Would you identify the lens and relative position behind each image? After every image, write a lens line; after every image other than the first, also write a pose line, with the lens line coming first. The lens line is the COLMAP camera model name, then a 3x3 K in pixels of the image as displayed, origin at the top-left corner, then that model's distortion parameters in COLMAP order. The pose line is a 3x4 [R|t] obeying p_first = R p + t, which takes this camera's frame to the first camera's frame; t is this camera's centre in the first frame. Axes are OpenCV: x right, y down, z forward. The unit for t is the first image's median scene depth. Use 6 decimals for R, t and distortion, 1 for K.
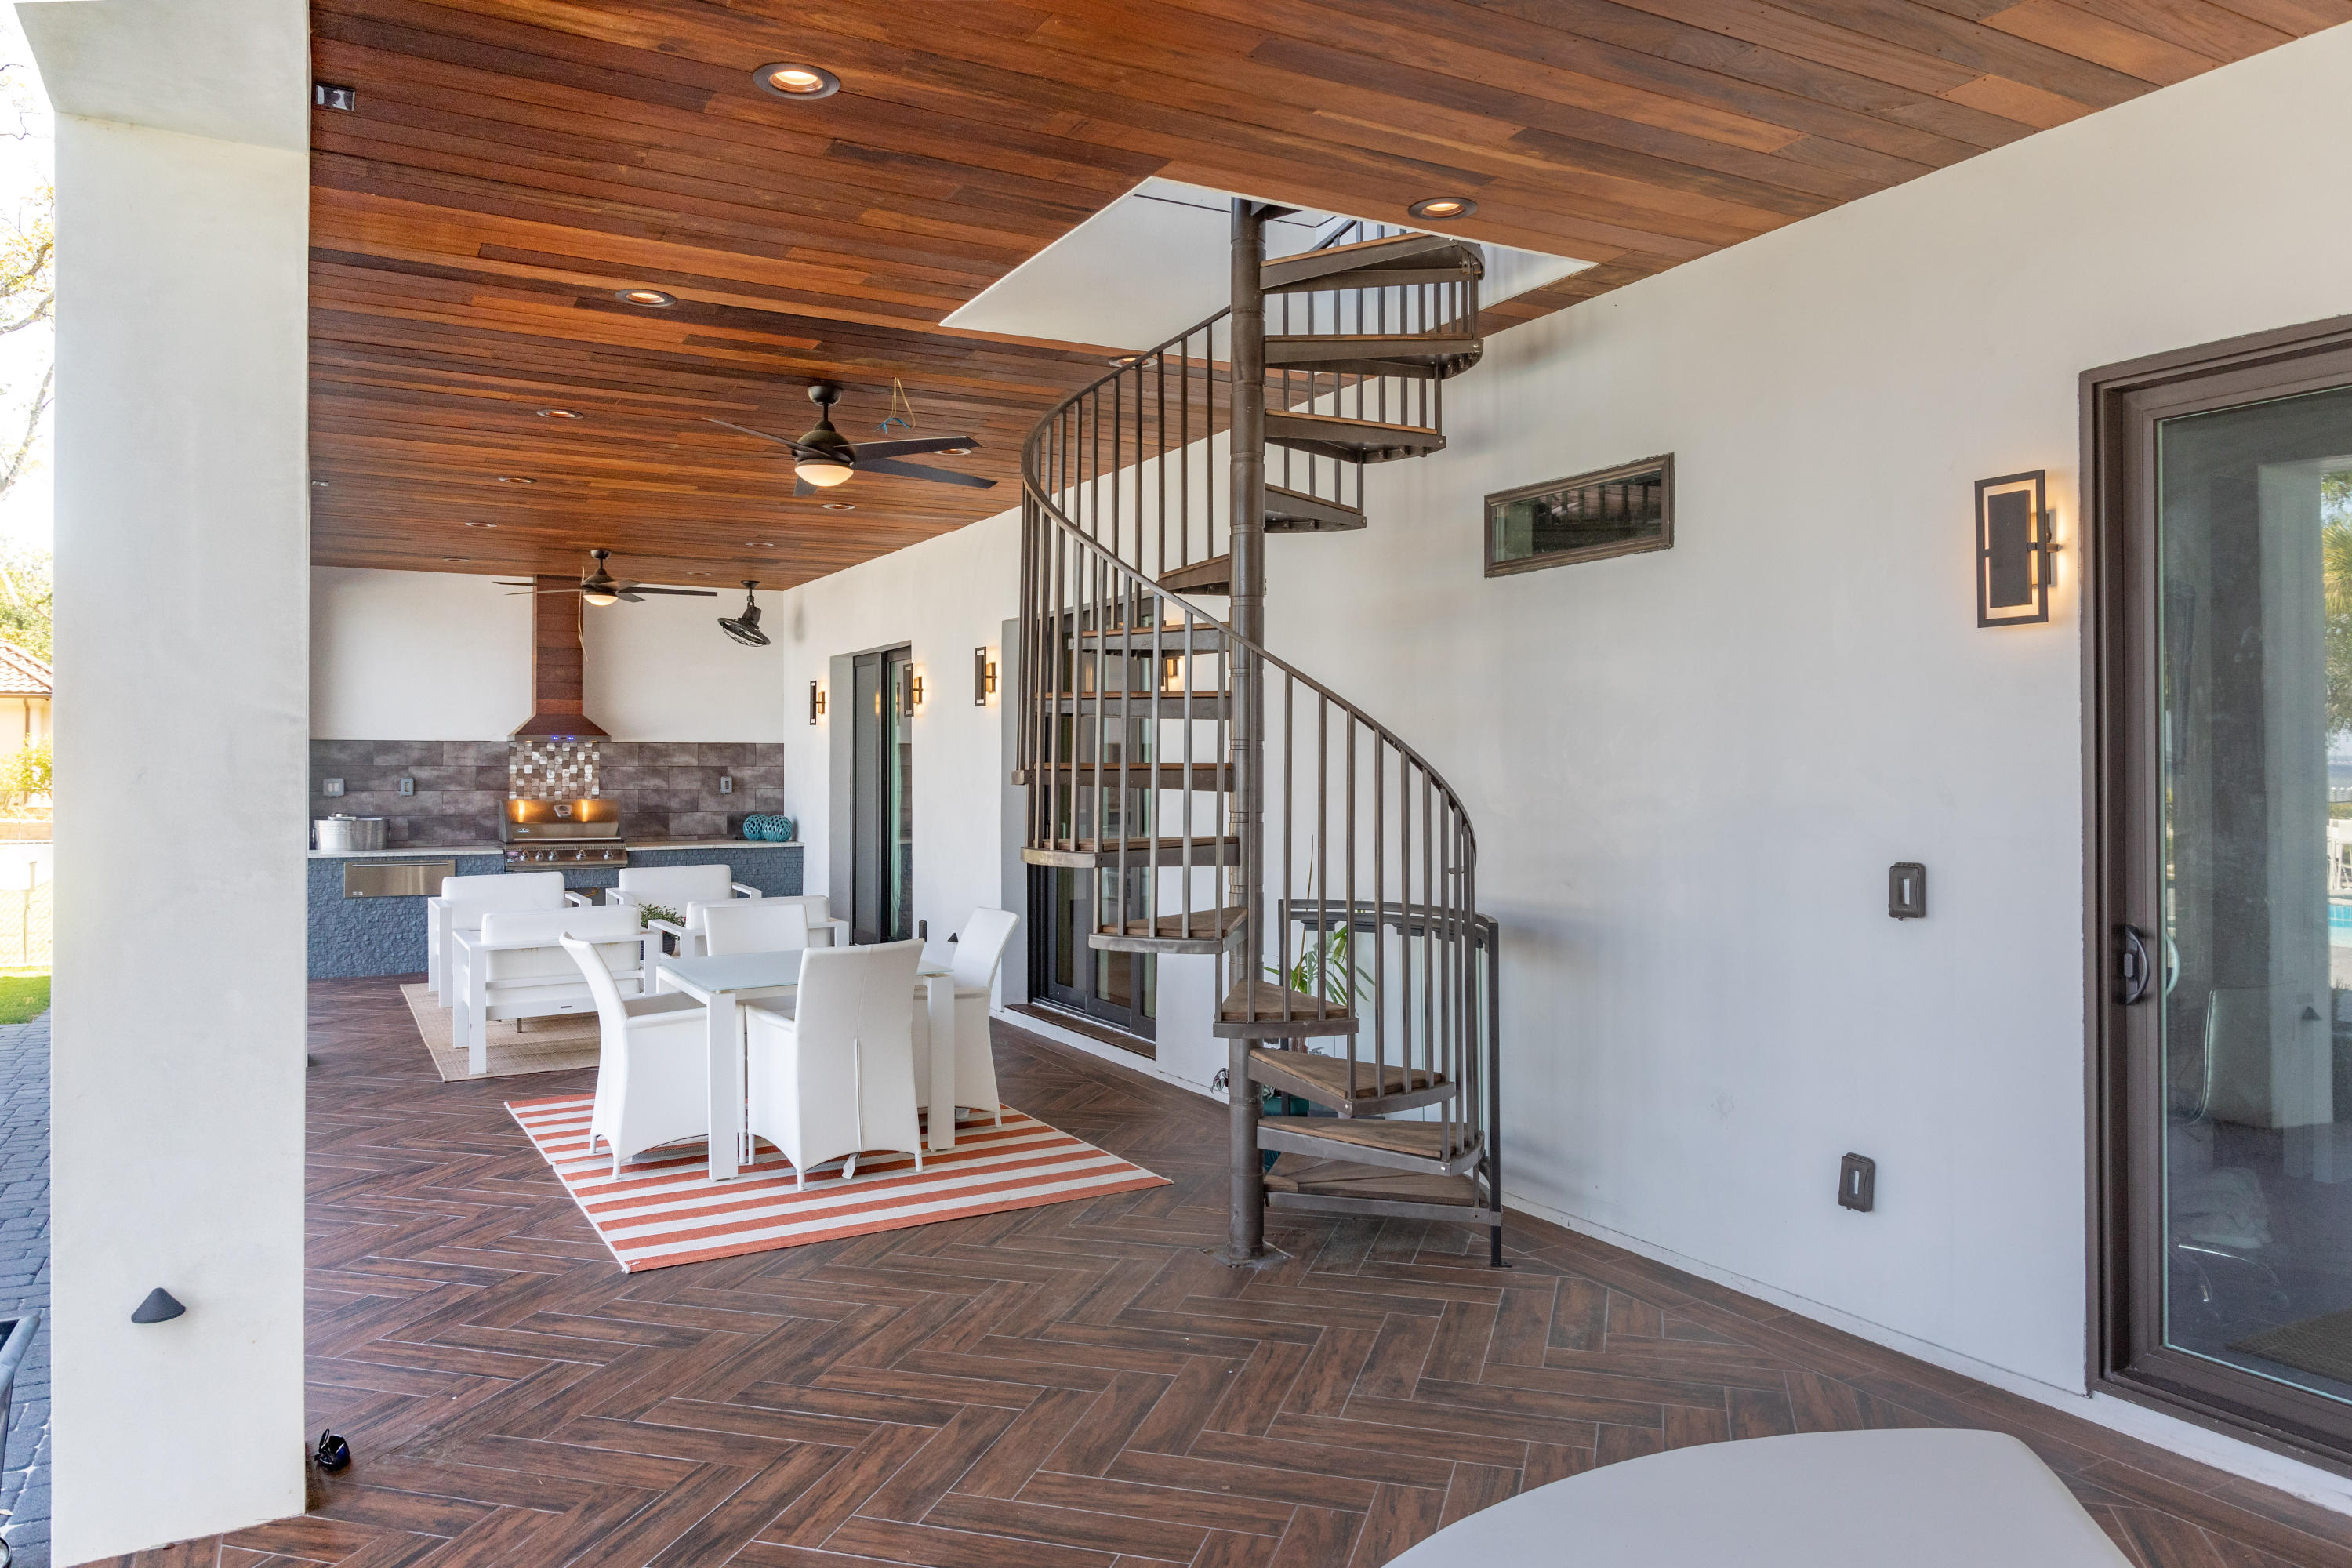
lens RADIAL K [[1585.6, 0, 1172.6], [0, 1585.6, 759.0], [0, 0, 1]] dist [0.038746, -0.010079]
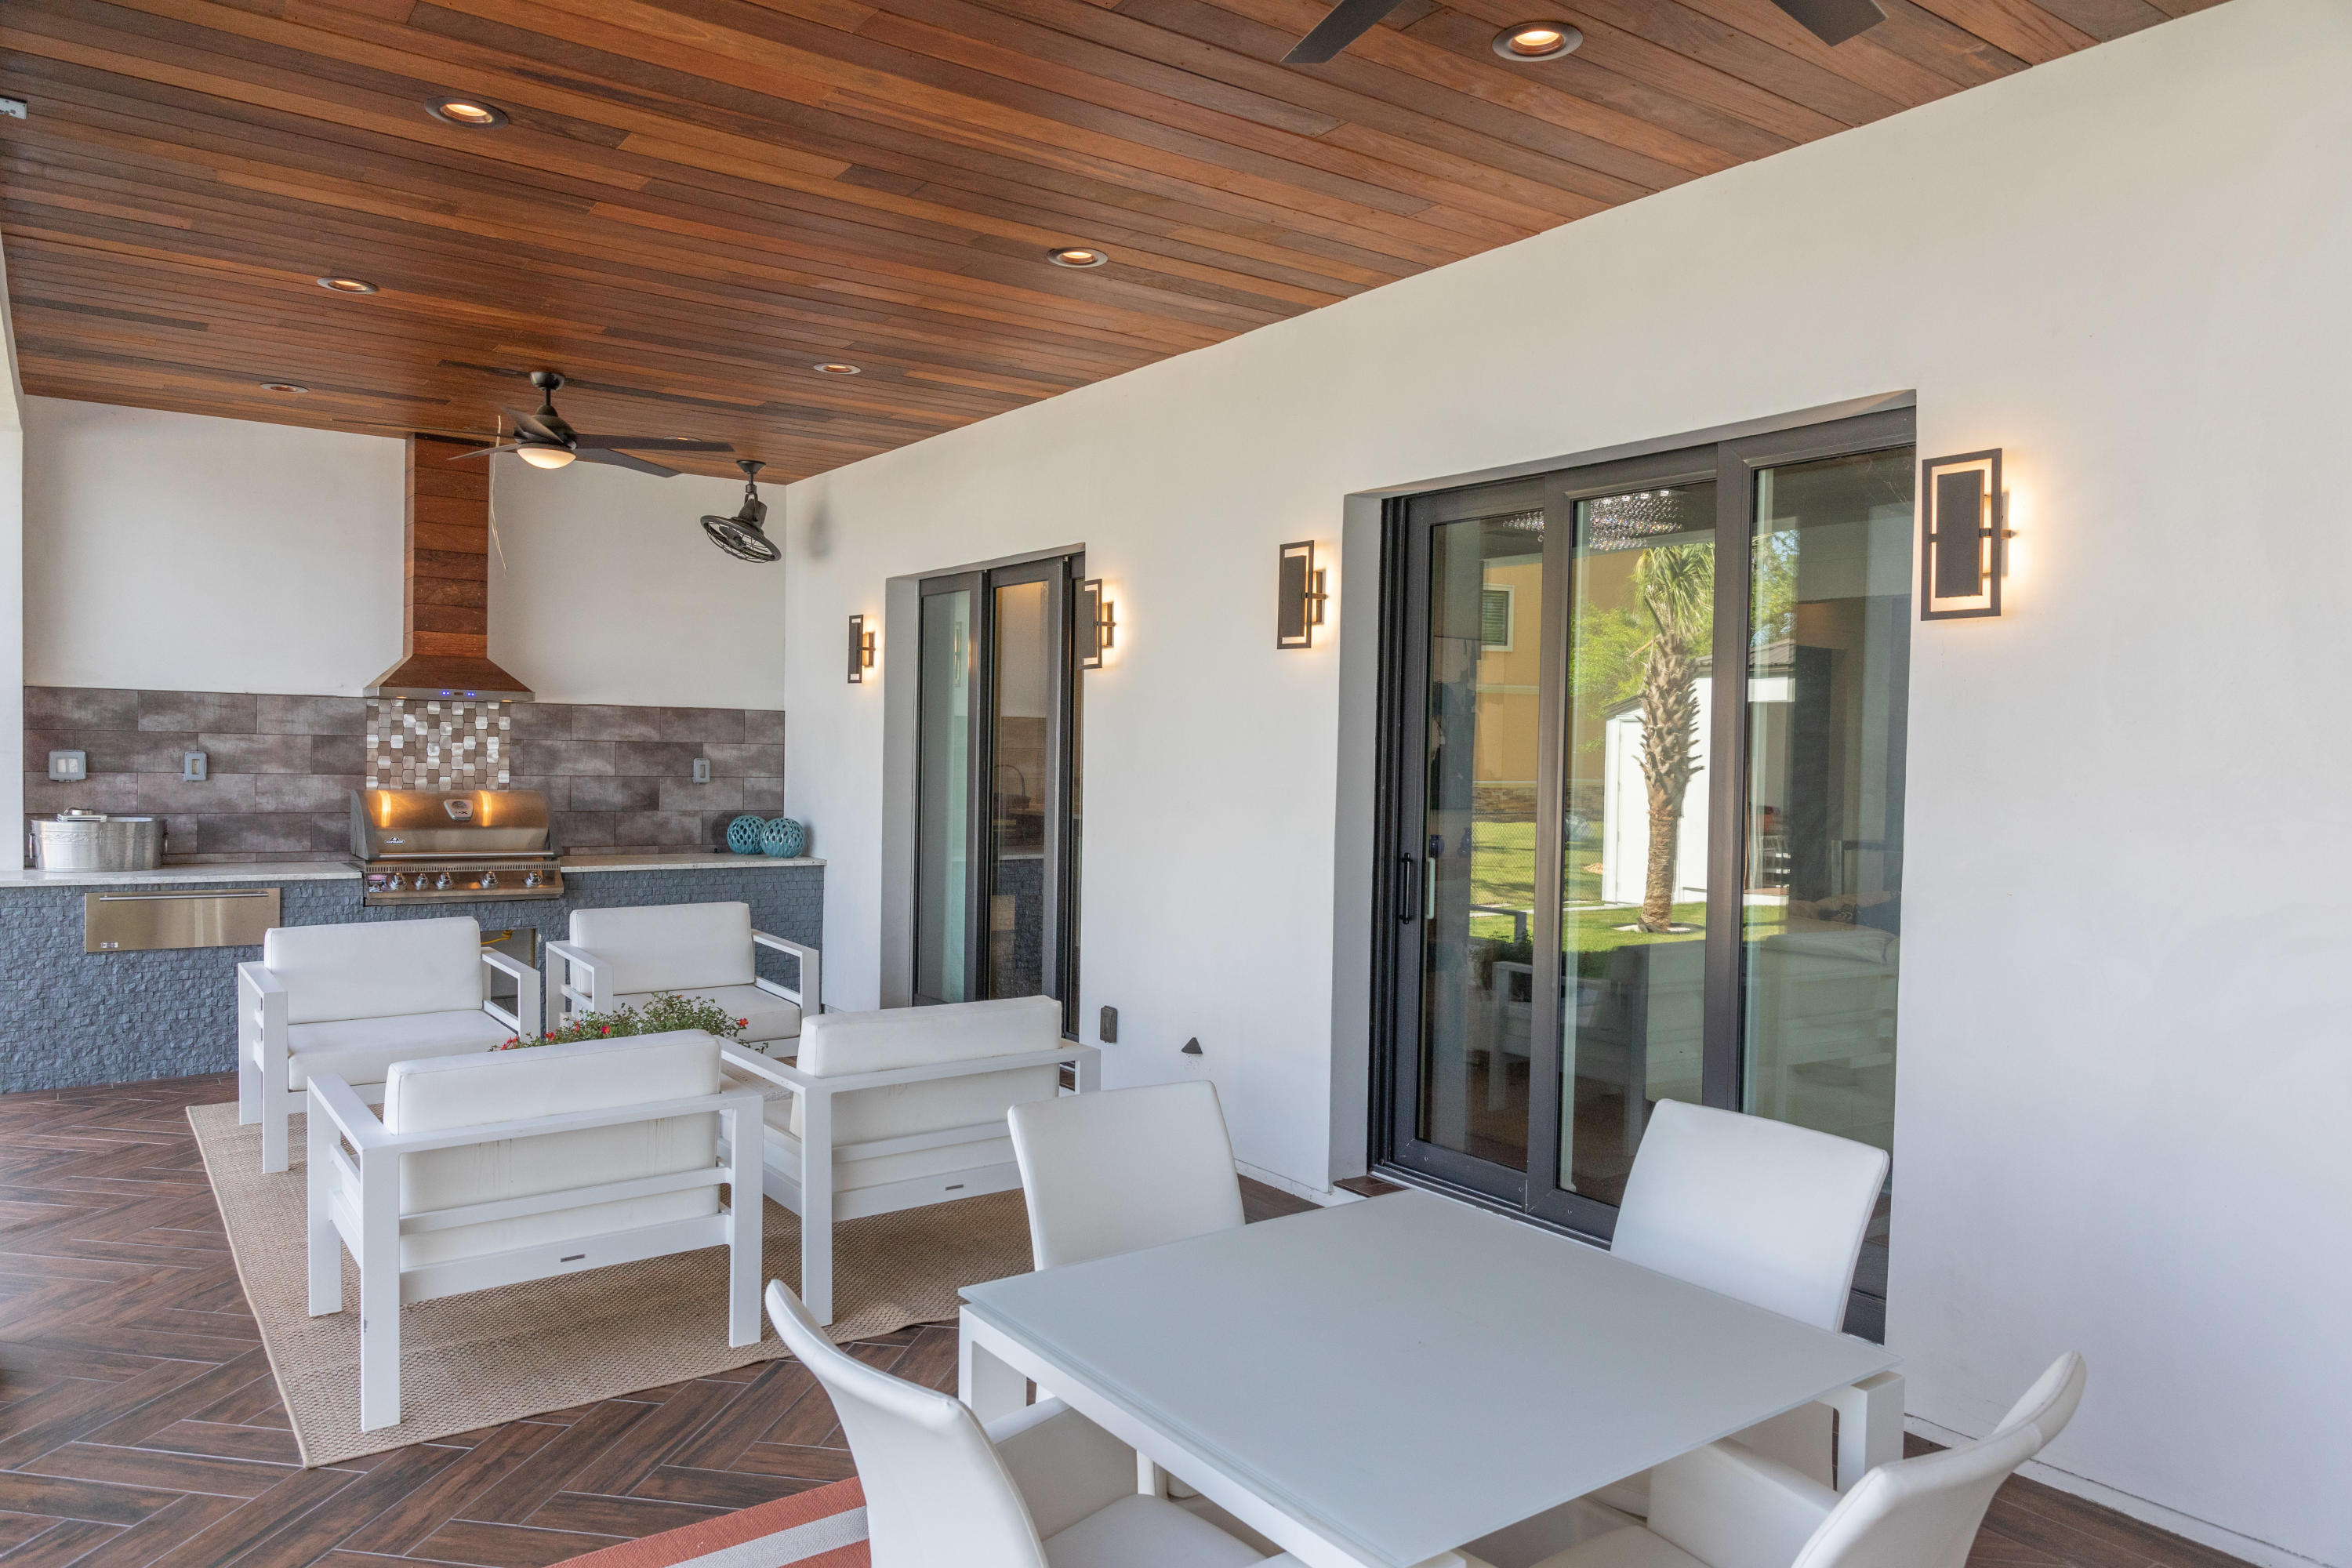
lens RADIAL K [[1585.6, 0, 1172.5], [0, 1585.6, 794.8], [0, 0, 1]] dist [0.038746, -0.010079]
pose [[0.994289, 0.014675, 0.105708, -0.163620], [-0.018260, 0.999288, 0.033029, 0.000706], [-0.105148, -0.034771, 0.993849, 0.332127]]
